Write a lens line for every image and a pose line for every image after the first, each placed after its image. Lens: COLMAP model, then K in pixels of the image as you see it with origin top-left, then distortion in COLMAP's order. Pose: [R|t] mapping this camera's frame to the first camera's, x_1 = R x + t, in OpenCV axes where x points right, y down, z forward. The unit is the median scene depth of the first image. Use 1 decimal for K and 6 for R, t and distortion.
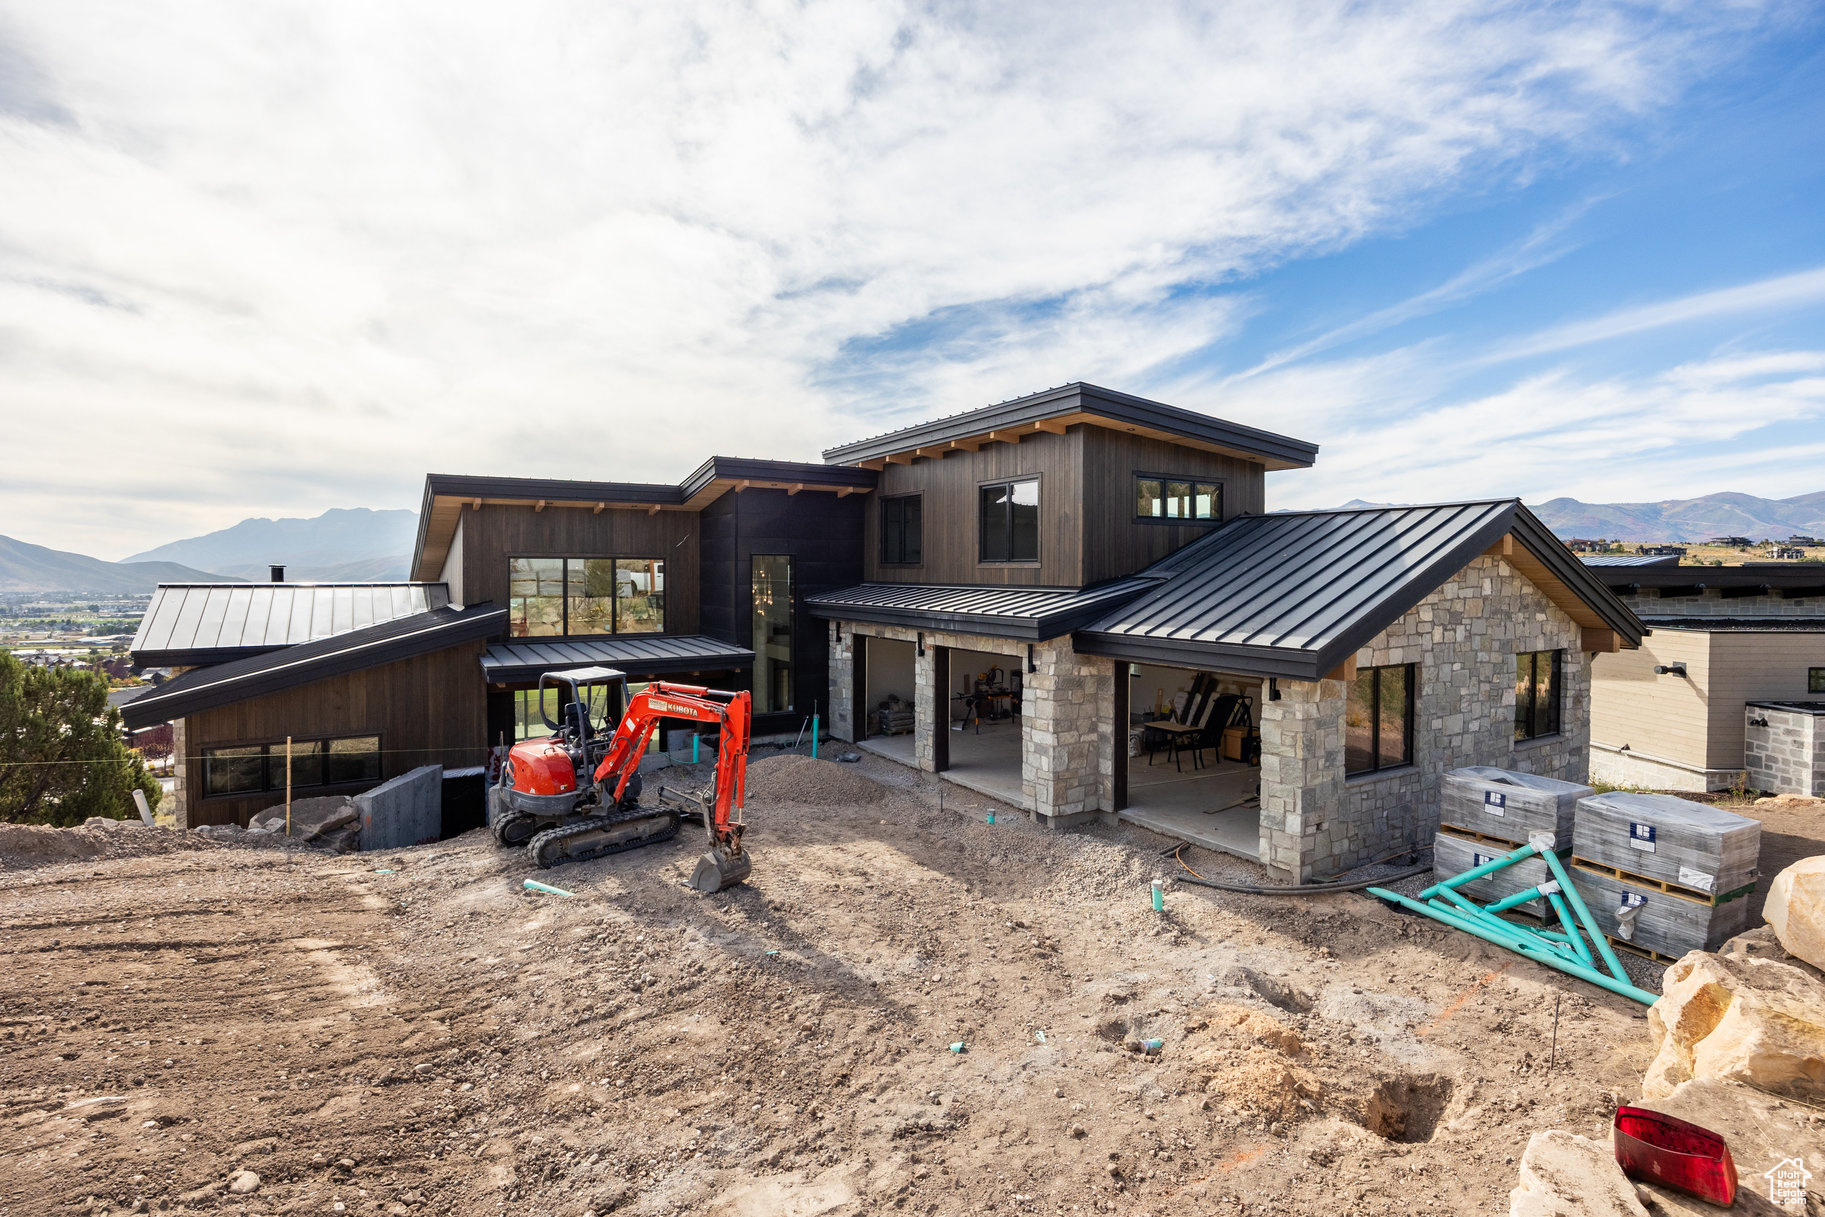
lens RADIAL K [[882.7, 0, 903.9], [0, 882.7, 588.9], [0, 0, 1]] dist [0.000604, -0.000027]
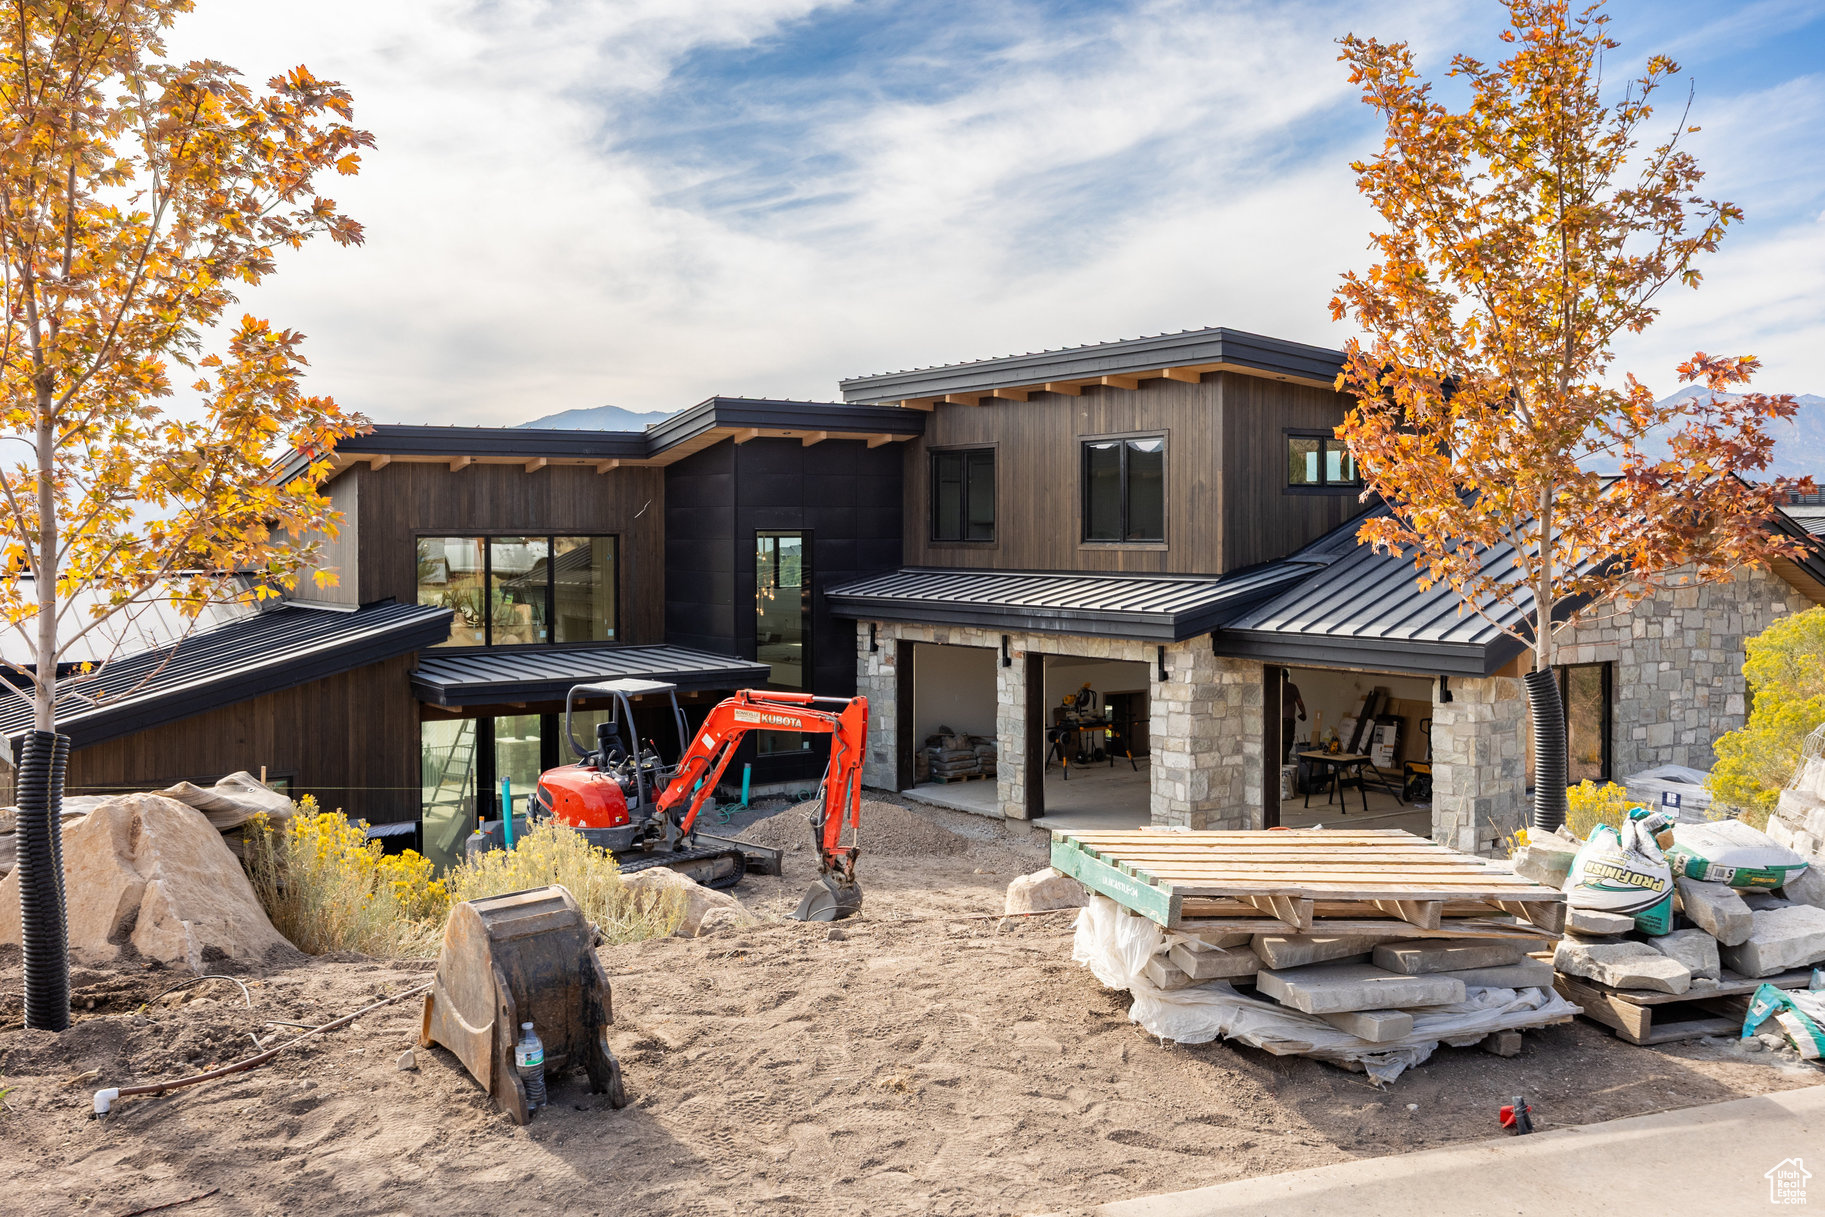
lens RADIAL K [[1799.8, 0, 912.5], [0, 1799.8, 608.5], [0, 0, 1]] dist [0.077688, -0.098564]
pose [[0.998145, -0.007815, 0.060381, -0.152179], [0.006412, 0.999706, 0.023392, -0.010098], [-0.060546, -0.022962, 0.997901, -0.528031]]
